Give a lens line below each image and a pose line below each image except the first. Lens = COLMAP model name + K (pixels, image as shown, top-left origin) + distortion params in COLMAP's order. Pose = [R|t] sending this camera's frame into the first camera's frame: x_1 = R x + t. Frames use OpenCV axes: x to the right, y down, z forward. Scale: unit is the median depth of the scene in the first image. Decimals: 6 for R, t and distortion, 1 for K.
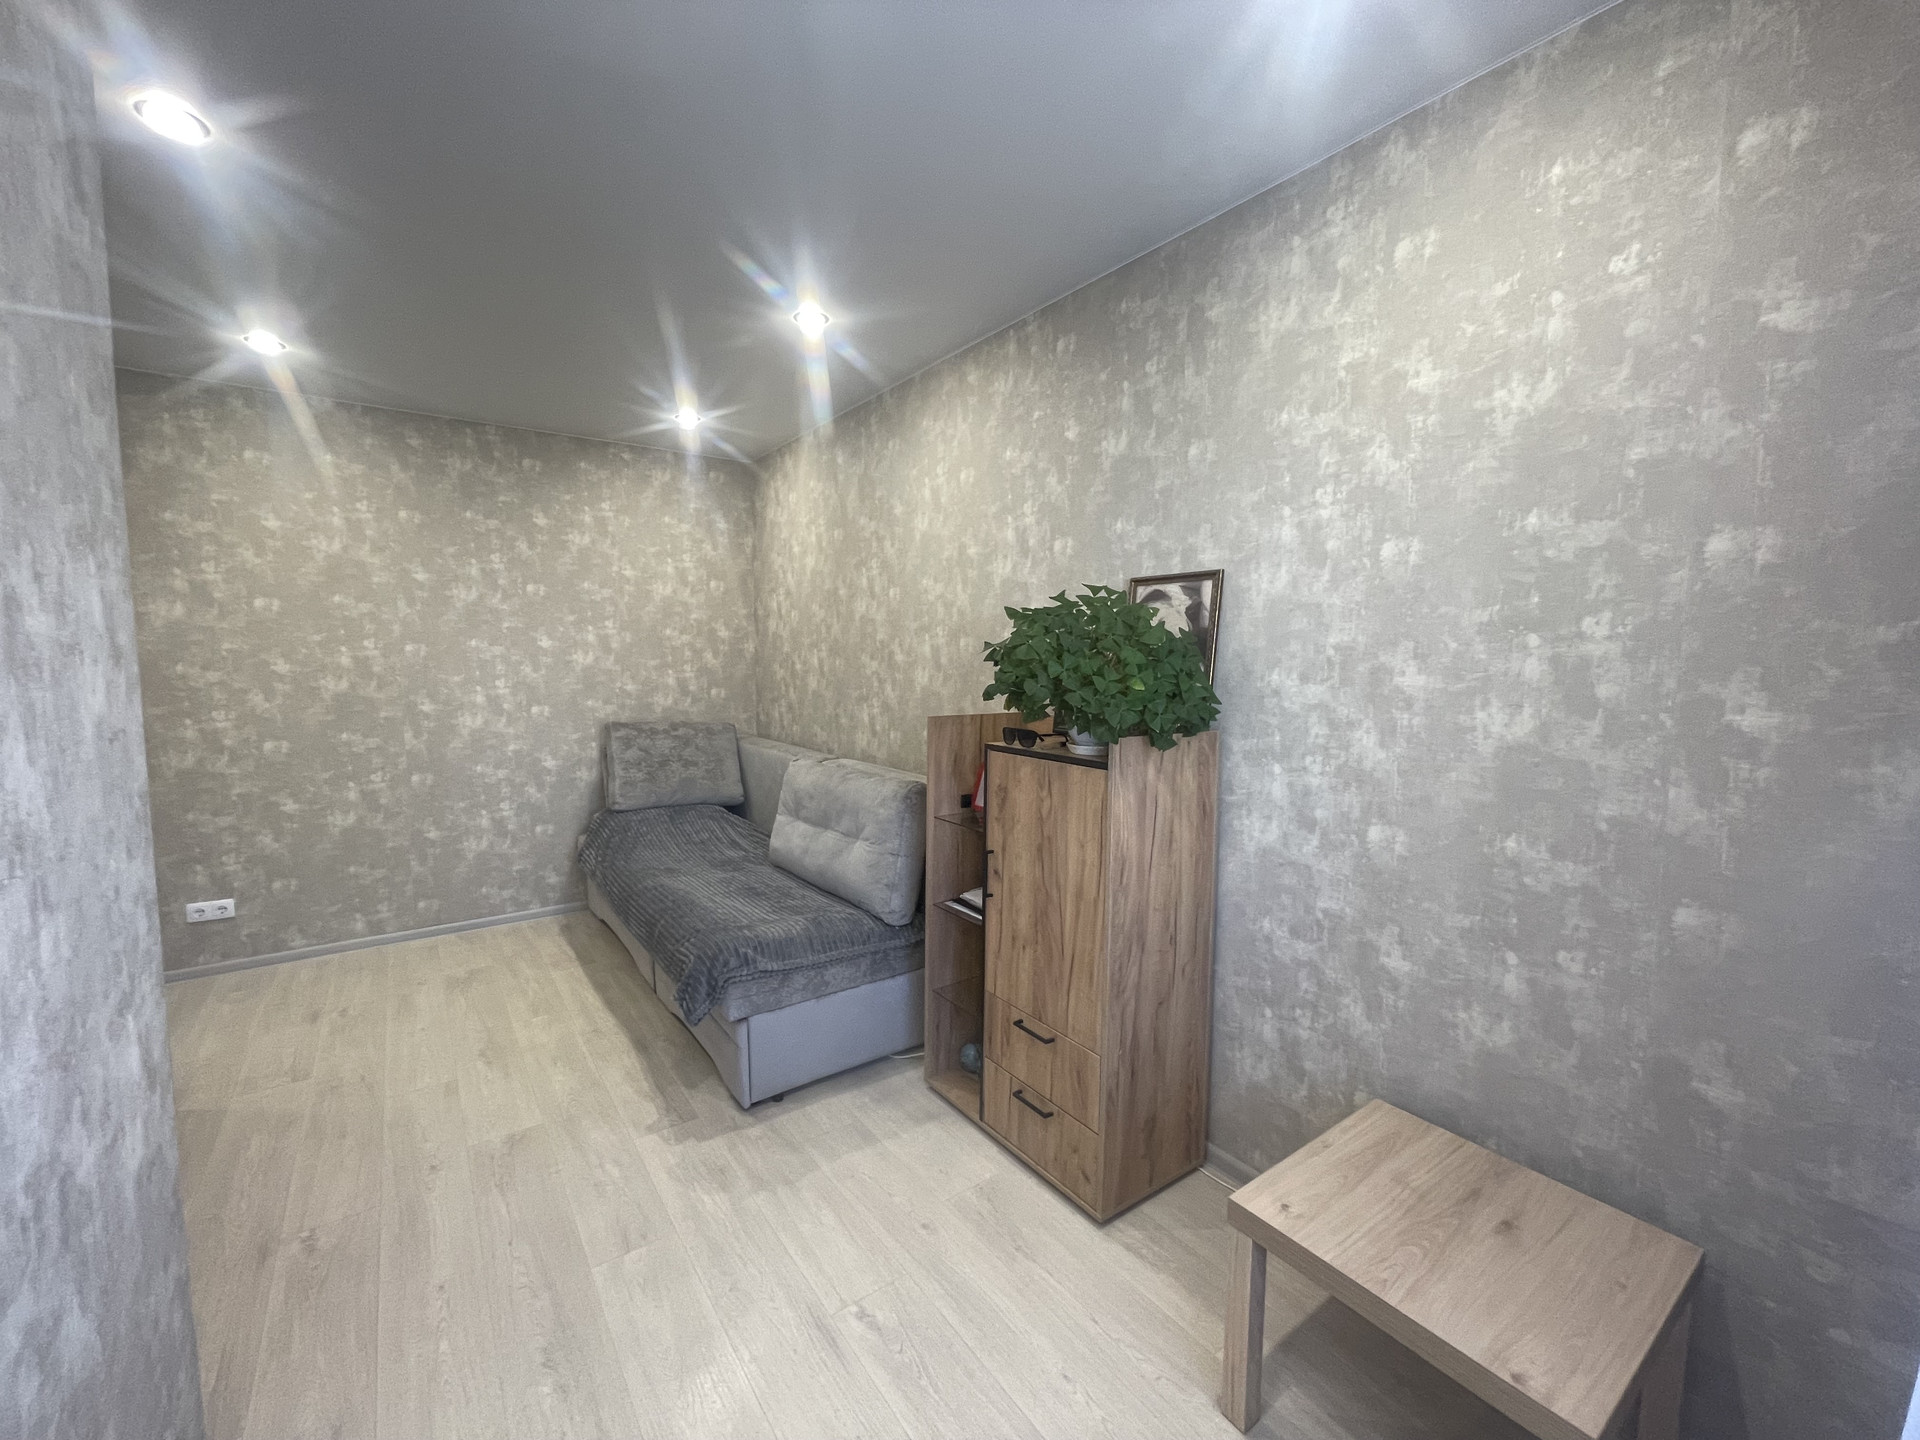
lens RADIAL K [[773.5, 0, 959.1], [0, 773.5, 719.1], [0, 0, 1]] dist [-0.003102, 0.000388]
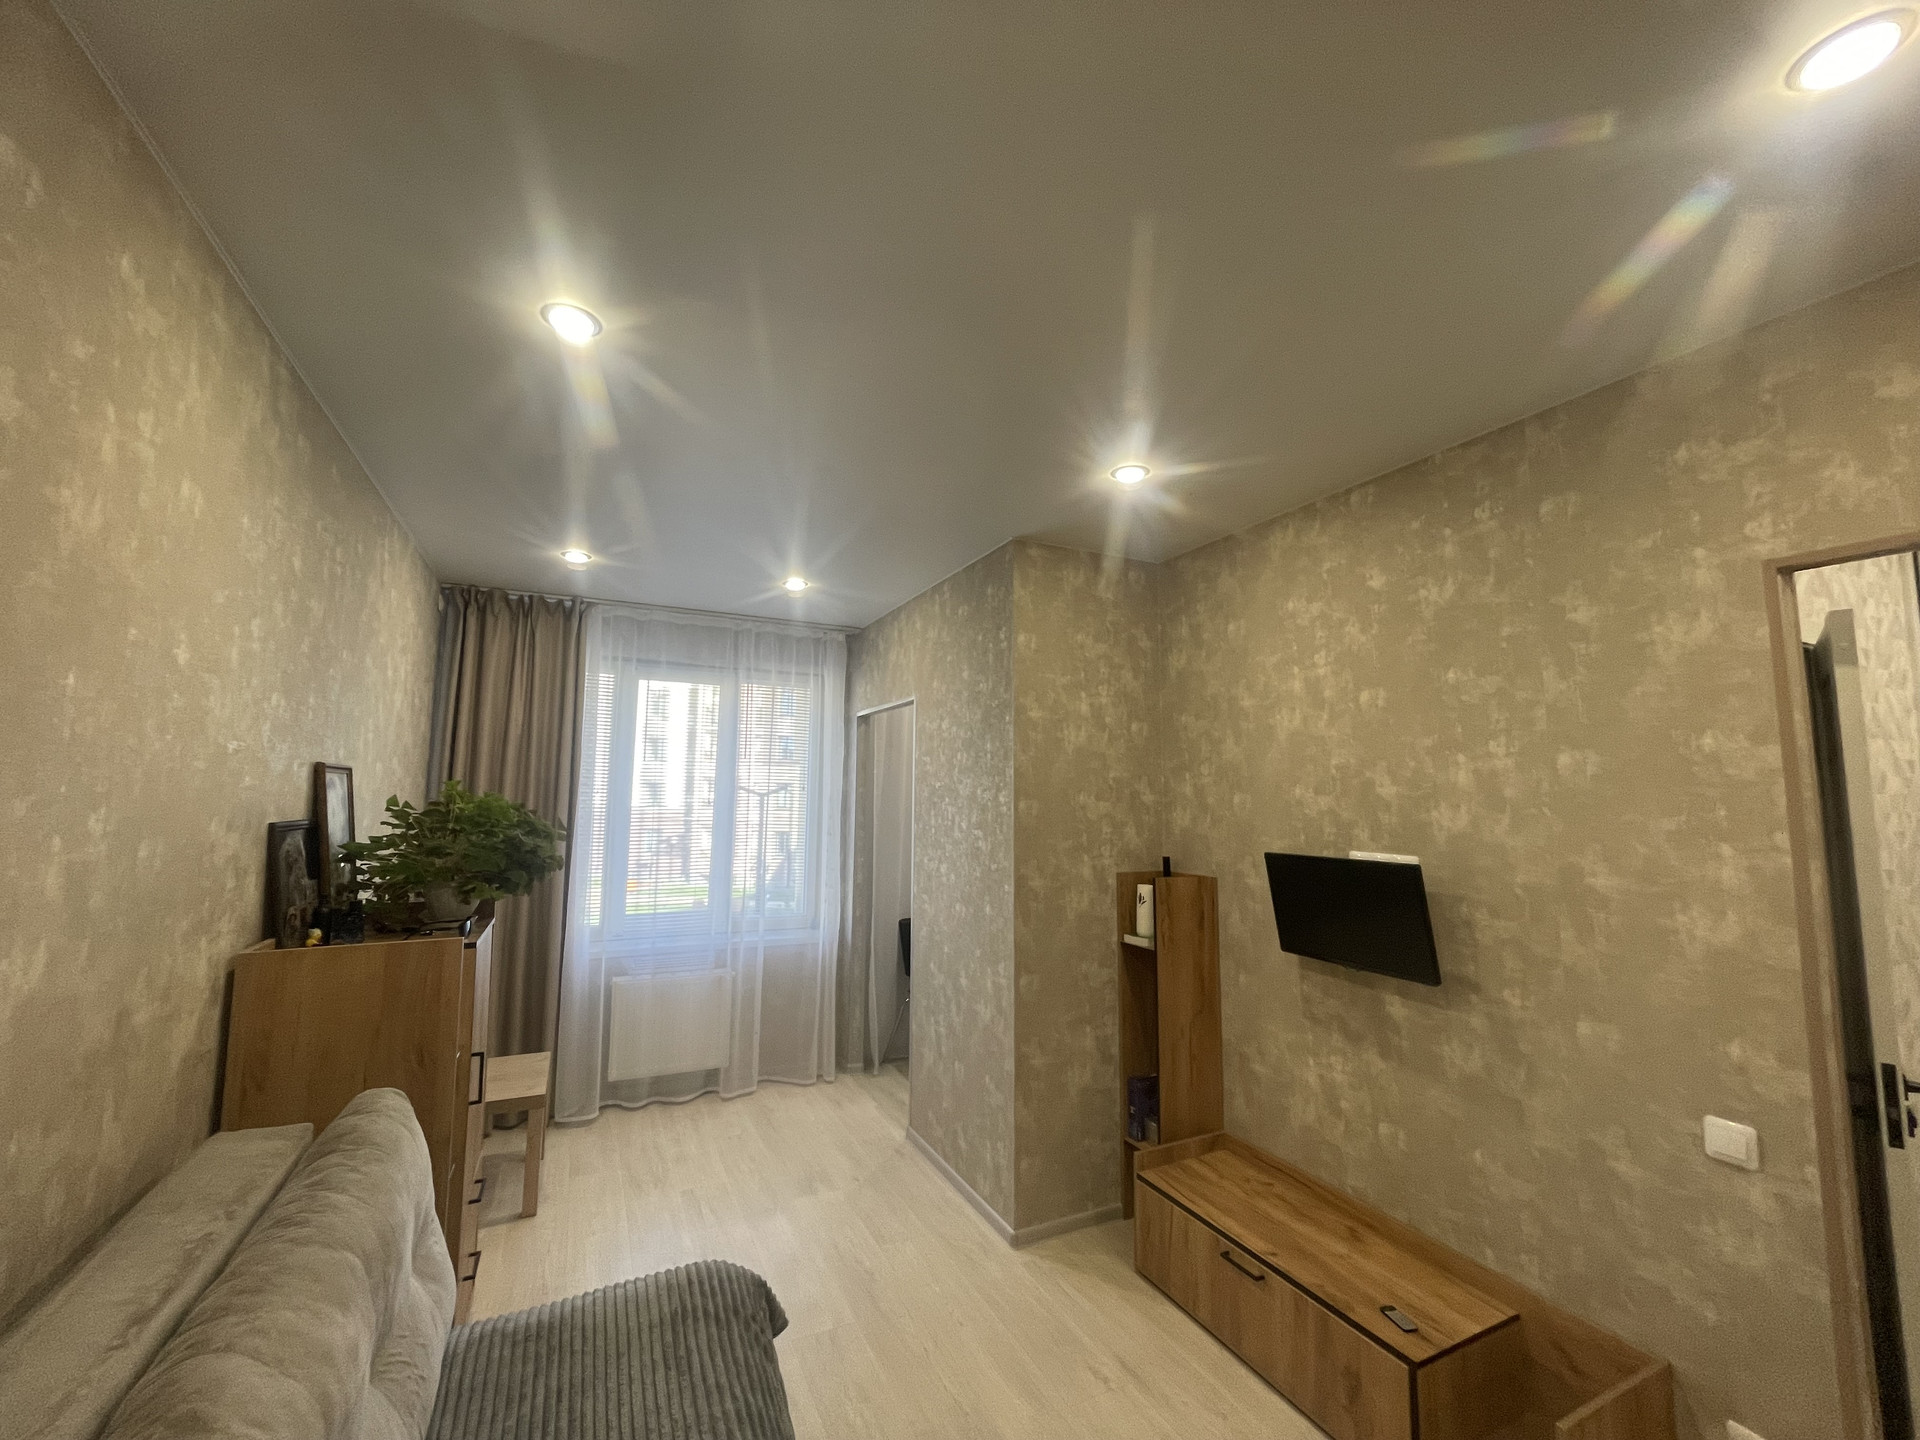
lens RADIAL K [[773.5, 0, 958.8], [0, 773.5, 719.2], [0, 0, 1]] dist [-0.003102, 0.000388]
pose [[-0.984202, 0.005199, 0.176975, -0.596285], [0.002183, 0.999849, -0.017233, -0.186159], [-0.177038, -0.016574, -0.984064, 1.529714]]
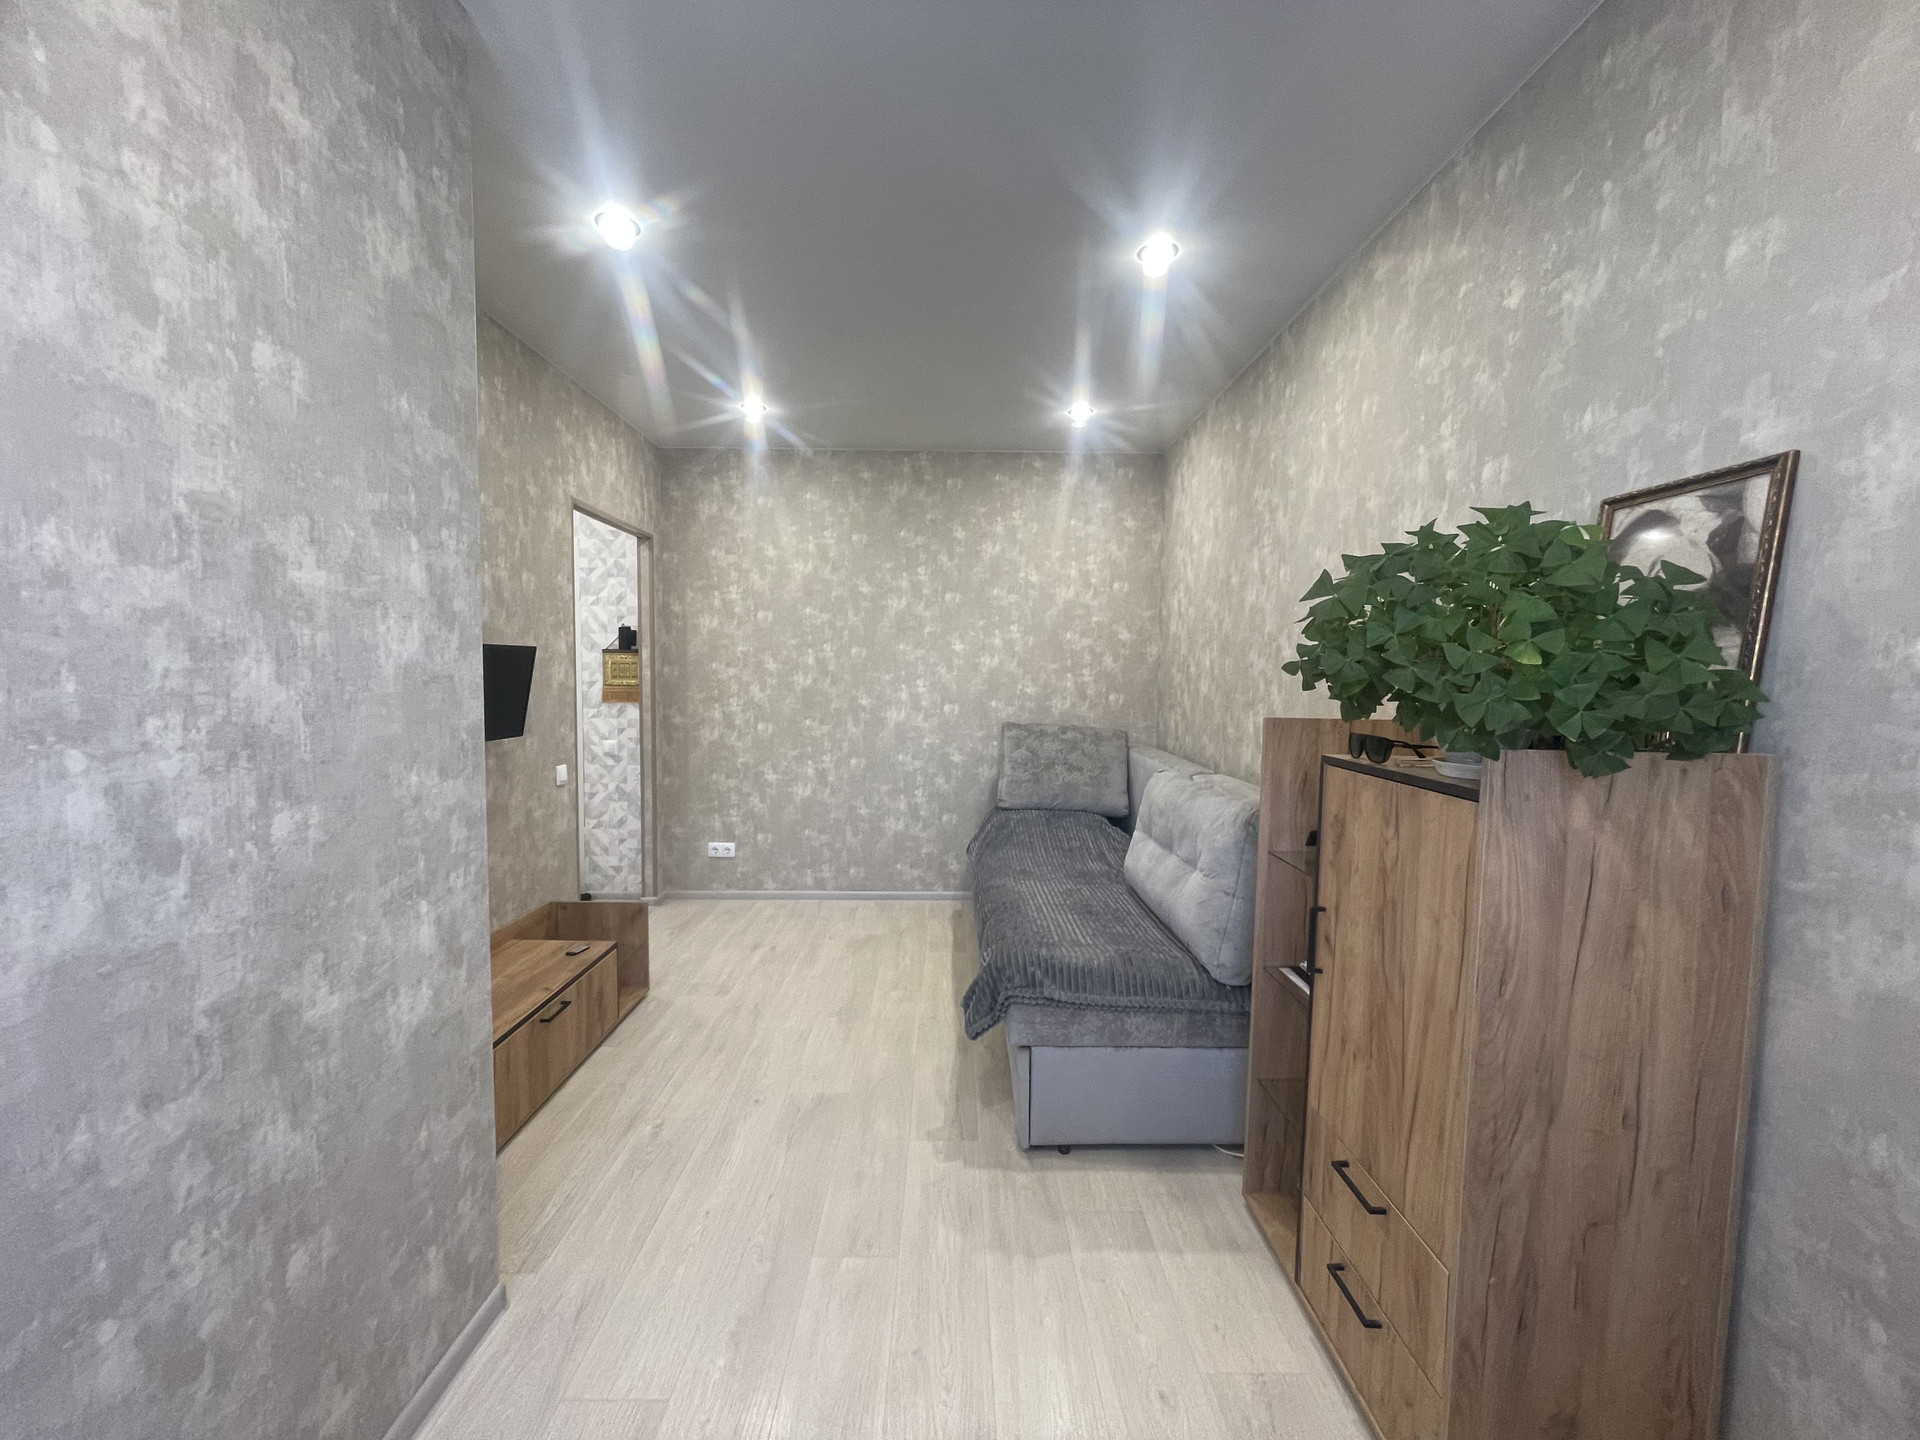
lens RADIAL K [[773.5, 0, 958.4], [0, 773.5, 719.4], [0, 0, 1]] dist [-0.003102, 0.000388]
pose [[0.815014, 0.039876, -0.578068, 0.143553], [-0.055725, 0.998399, -0.009695, 0.020961], [0.576756, 0.040115, 0.815931, 0.189435]]
